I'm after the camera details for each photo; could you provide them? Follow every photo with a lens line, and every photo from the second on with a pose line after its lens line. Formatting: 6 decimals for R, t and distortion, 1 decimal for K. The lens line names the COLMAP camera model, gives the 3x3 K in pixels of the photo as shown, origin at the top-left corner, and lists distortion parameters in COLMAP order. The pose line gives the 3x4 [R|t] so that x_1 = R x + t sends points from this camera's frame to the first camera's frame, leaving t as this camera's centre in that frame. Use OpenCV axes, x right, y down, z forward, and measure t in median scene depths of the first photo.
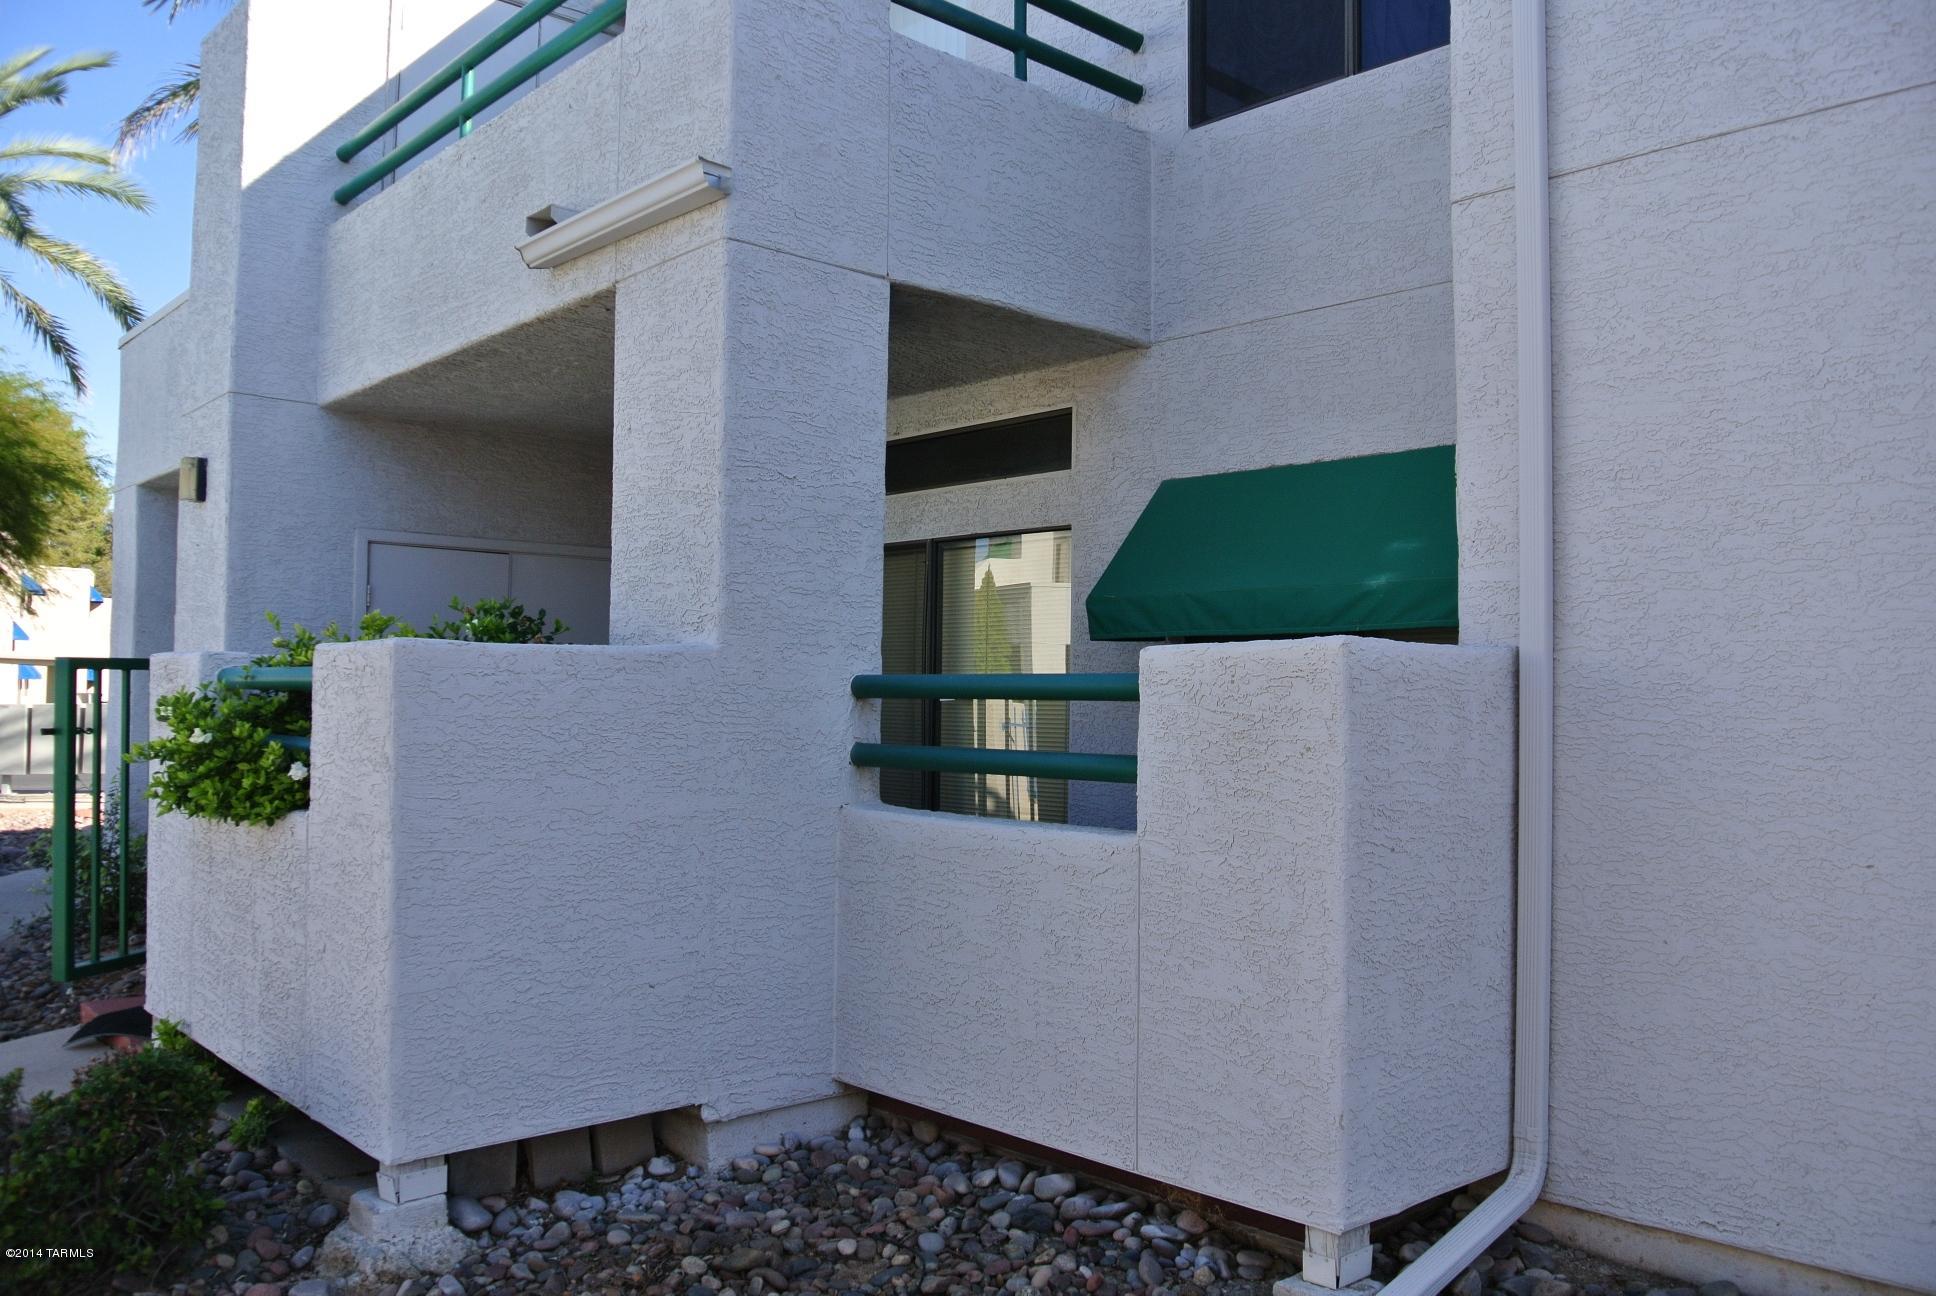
lens RADIAL K [[1507.3, 0, 968.0], [0, 1507.3, 648.0], [0, 0, 1]] dist [-0.066420, 0.003858]
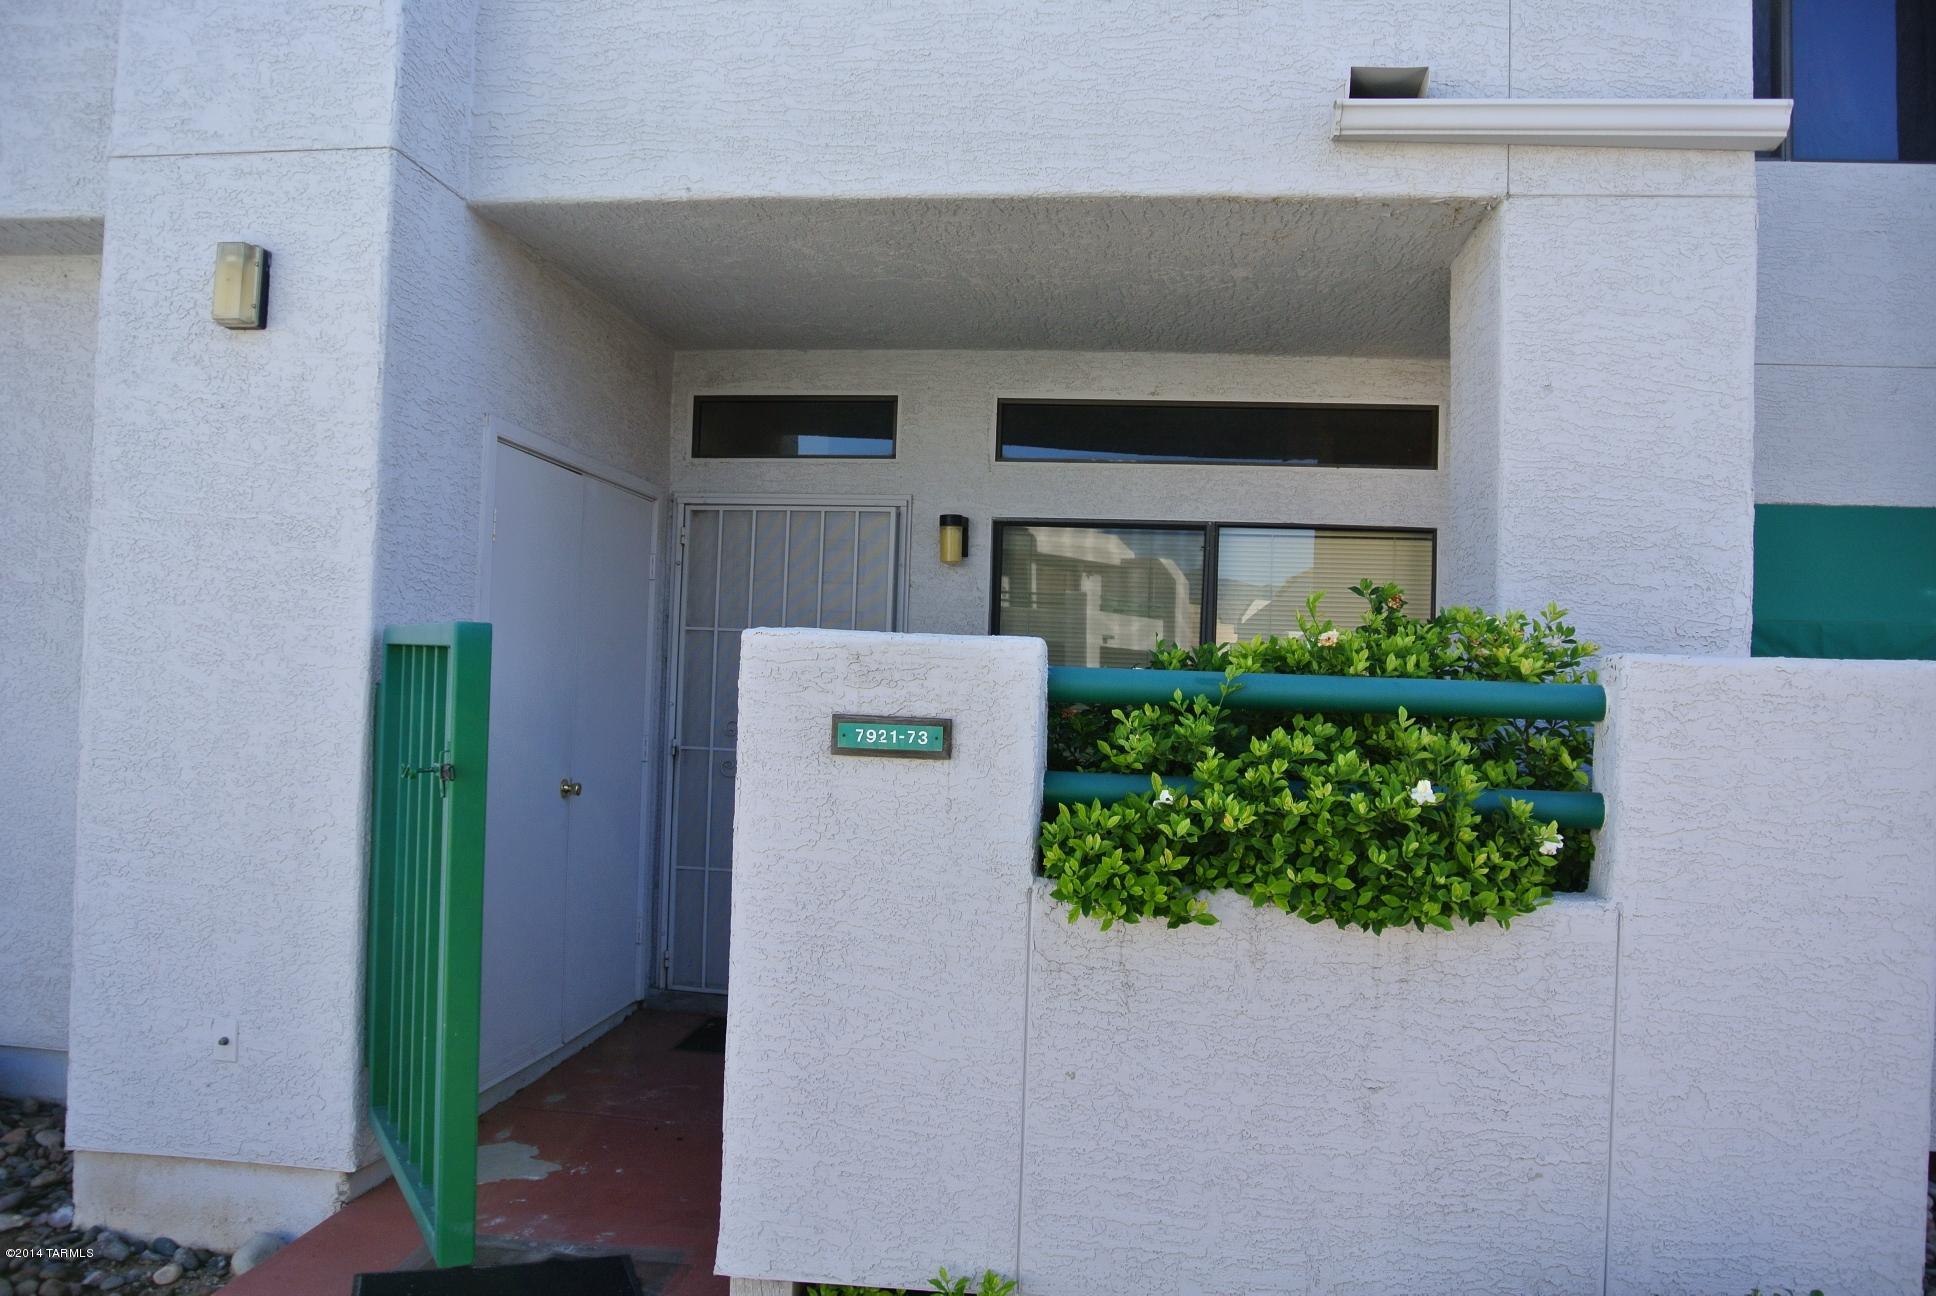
lens RADIAL K [[1507.3, 0, 968.0], [0, 1507.3, 648.0], [0, 0, 1]] dist [-0.066420, 0.003858]
pose [[0.753869, 0.033347, 0.656178, -0.699176], [-0.048347, 0.998819, 0.004785, 0.003879], [-0.655244, -0.035332, 0.754591, 0.424708]]
